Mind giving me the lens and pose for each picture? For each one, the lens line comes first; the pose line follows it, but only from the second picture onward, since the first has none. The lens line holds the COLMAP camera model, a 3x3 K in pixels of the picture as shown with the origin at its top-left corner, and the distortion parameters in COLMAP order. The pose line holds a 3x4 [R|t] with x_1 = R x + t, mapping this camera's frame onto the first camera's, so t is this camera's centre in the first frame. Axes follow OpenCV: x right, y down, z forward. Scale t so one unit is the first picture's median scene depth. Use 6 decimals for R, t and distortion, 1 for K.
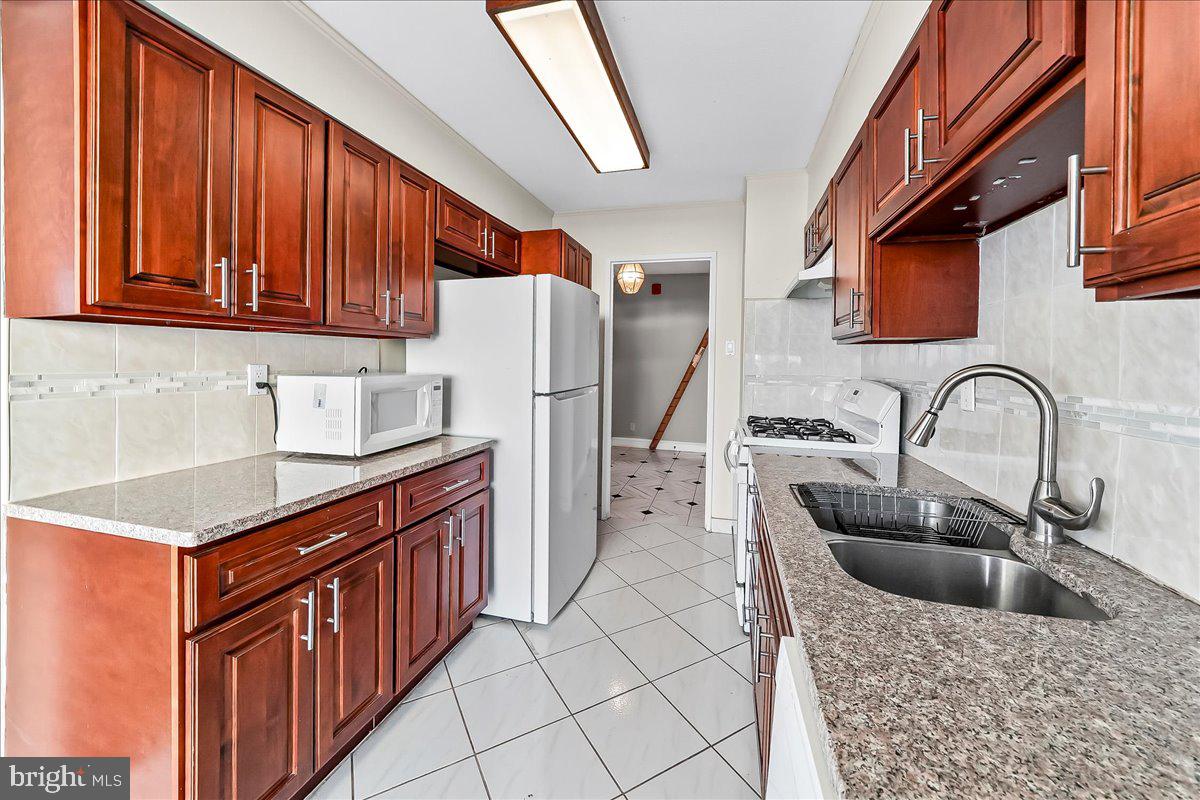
lens RADIAL K [[460.3, 0, 602.8], [0, 460.3, 365.5], [0, 0, 1]] dist [-0.002536, 0.000168]
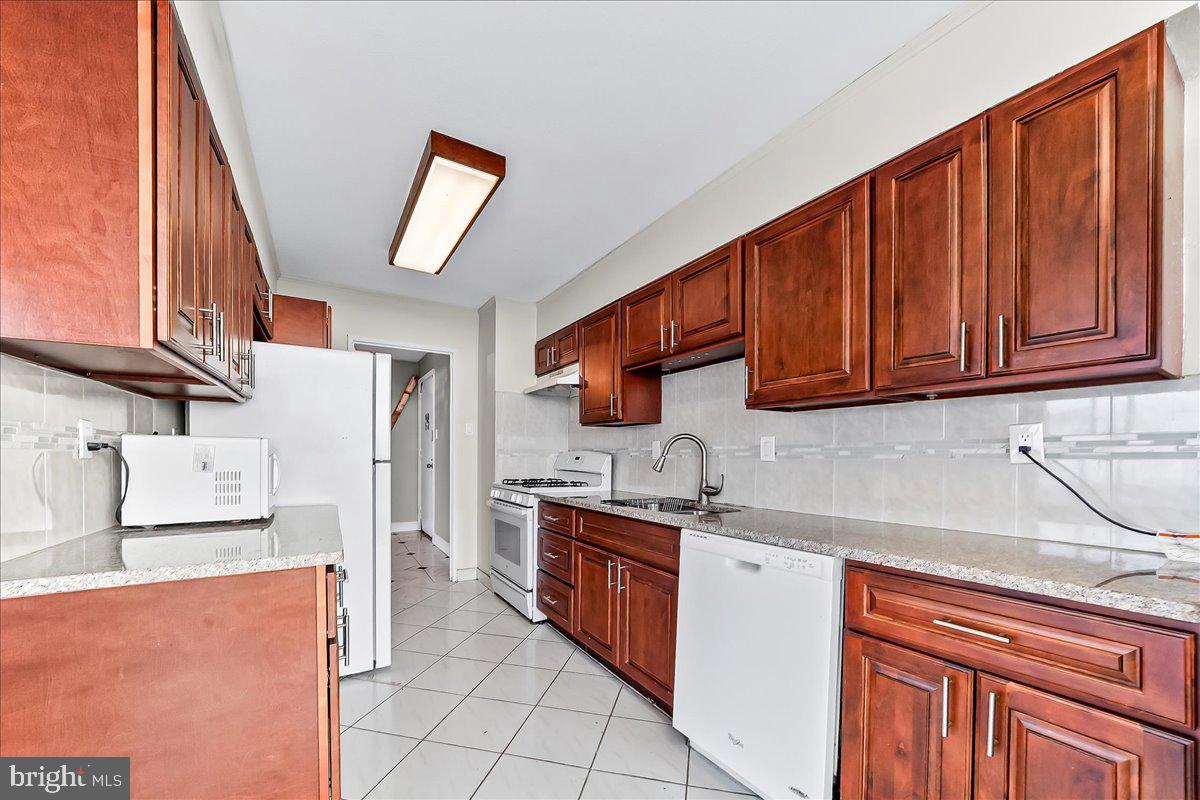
lens RADIAL K [[460.3, 0, 597.2], [0, 460.3, 457.8], [0, 0, 1]] dist [-0.002536, 0.000168]
pose [[0.690590, -0.009445, 0.723185, -0.647781], [0.006954, 0.999955, 0.006419, 0.056824], [-0.723213, 0.000596, 0.690624, -0.162672]]
